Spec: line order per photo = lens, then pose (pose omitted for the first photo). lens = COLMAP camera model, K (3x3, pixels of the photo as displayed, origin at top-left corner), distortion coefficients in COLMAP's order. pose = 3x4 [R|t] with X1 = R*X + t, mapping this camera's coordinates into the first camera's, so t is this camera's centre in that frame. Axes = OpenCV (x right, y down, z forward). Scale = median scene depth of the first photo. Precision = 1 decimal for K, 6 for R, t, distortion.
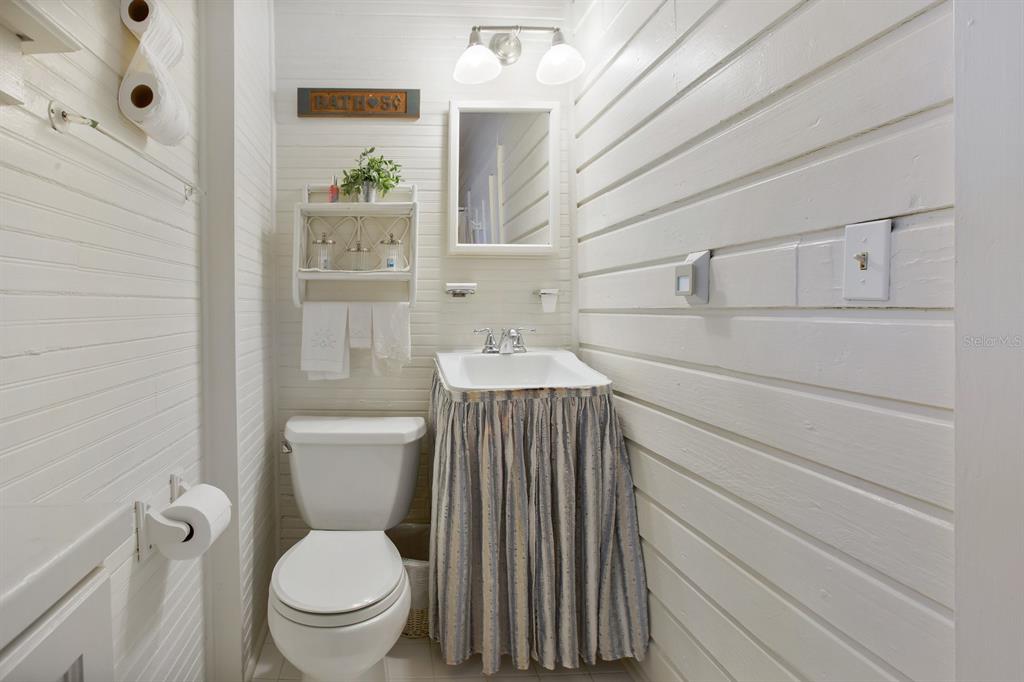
lens RADIAL K [[509.9, 0, 511.8], [0, 509.9, 314.9], [0, 0, 1]] dist [-0.065099, 0.000231]
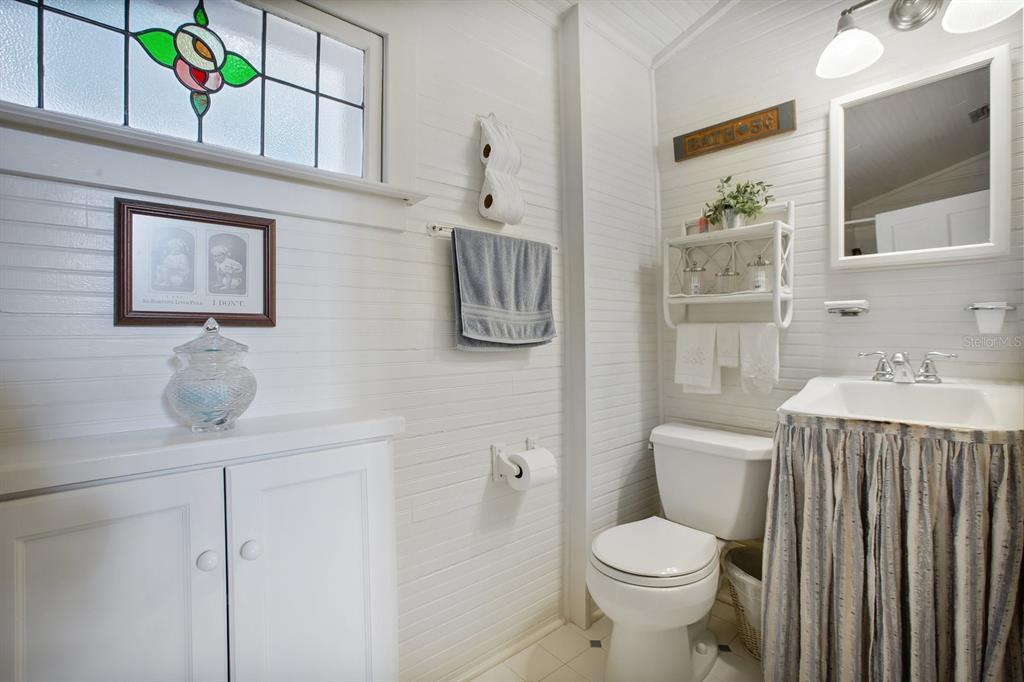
lens RADIAL K [[480.4, 0, 488.8], [0, 480.4, 336.4], [0, 0, 1]] dist [-0.058486, 0.023011]
pose [[0.600198, 0.007521, -0.799816, 0.208531], [-0.008411, 0.999960, 0.003092, 0.003805], [0.799807, 0.004871, 0.600238, 0.004425]]
